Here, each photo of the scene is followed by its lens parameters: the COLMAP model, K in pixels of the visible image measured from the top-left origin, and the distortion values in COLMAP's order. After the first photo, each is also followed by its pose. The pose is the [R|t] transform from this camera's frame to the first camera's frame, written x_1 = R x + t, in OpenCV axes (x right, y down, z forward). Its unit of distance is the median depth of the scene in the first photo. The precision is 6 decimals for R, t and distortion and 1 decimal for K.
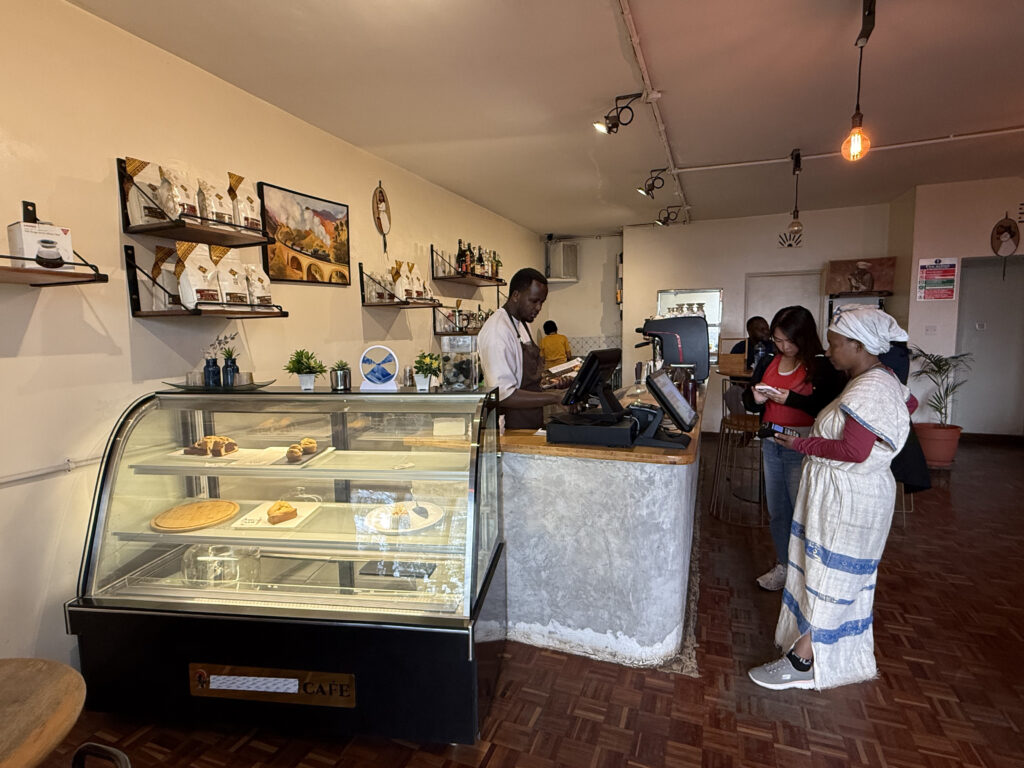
lens RADIAL K [[535.9, 0, 512.0], [0, 535.9, 384.0], [0, 0, 1]] dist [0.001918, 0.000475]
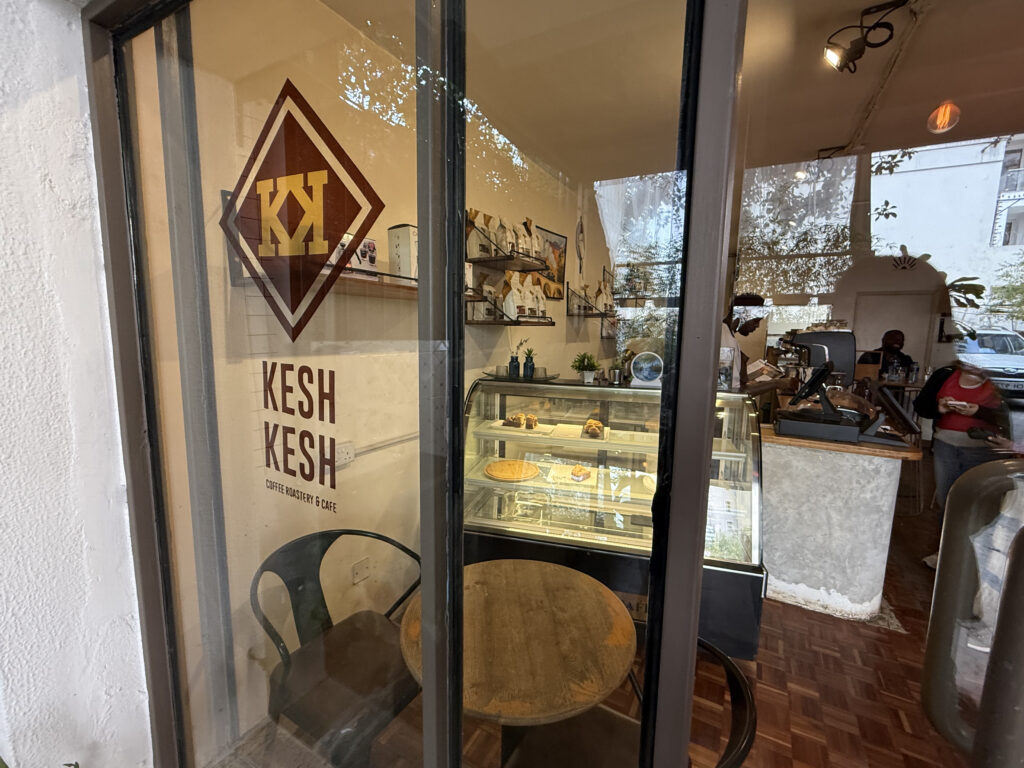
lens RADIAL K [[443.6, 0, 512.0], [0, 443.6, 384.0], [0, 0, 1]] dist [0.002724, 0.000132]
pose [[0.988817, 0.049190, -0.140788, -0.404044], [-0.045936, 0.998599, 0.026272, -0.006373], [0.141883, -0.019511, 0.989691, -0.114354]]
